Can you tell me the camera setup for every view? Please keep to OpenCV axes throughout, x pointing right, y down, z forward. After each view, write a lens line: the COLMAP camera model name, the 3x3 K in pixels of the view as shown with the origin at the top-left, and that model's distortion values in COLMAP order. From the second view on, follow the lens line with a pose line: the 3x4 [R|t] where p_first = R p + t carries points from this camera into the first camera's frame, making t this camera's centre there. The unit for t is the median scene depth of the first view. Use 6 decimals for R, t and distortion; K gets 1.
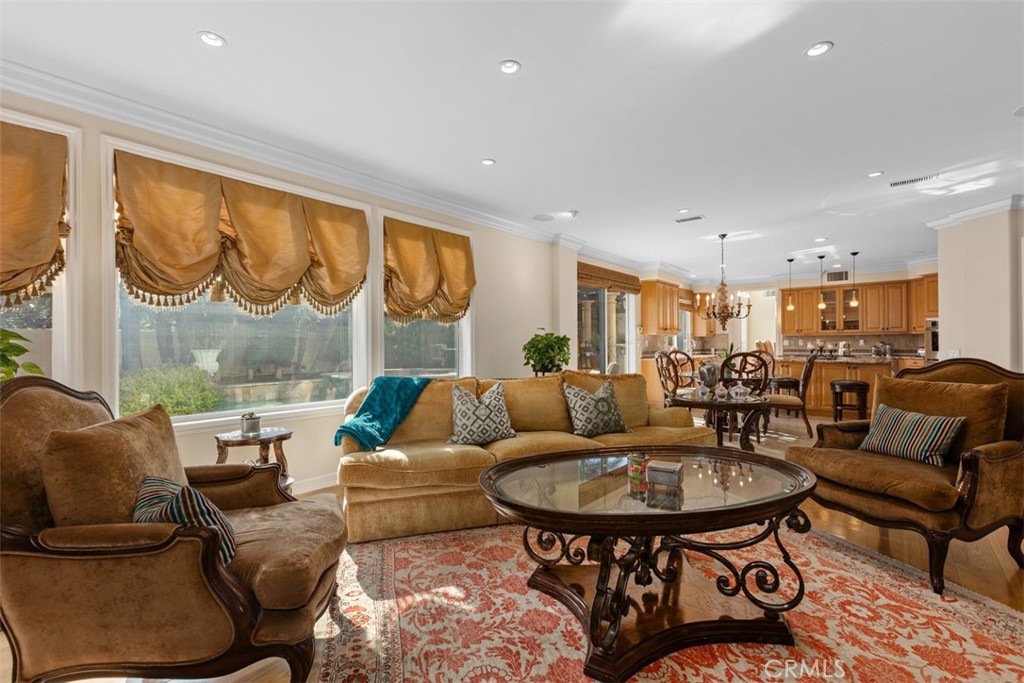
lens RADIAL K [[462.0, 0, 508.4], [0, 462.0, 342.7], [0, 0, 1]] dist [0.003970, -0.003240]
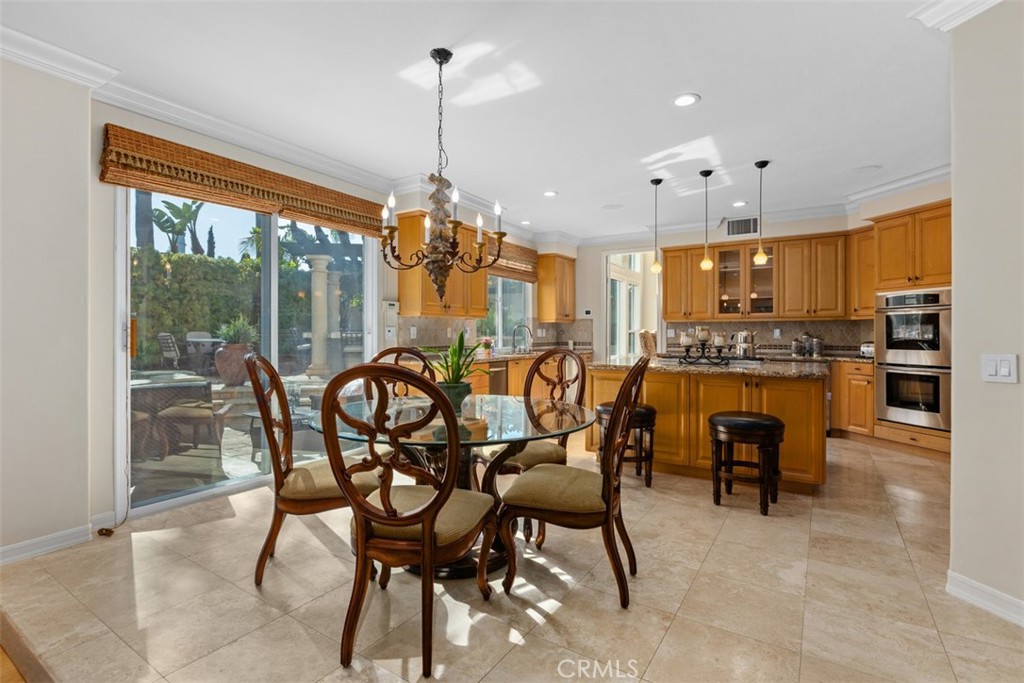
lens RADIAL K [[475.7, 0, 508.0], [0, 475.7, 333.9], [0, 0, 1]] dist [-0.000592, -0.002787]
pose [[0.992079, 0.005645, 0.125492, 0.334371], [-0.006168, 0.999974, 0.003785, 0.000240], [-0.125467, -0.004529, 0.992087, 0.422937]]
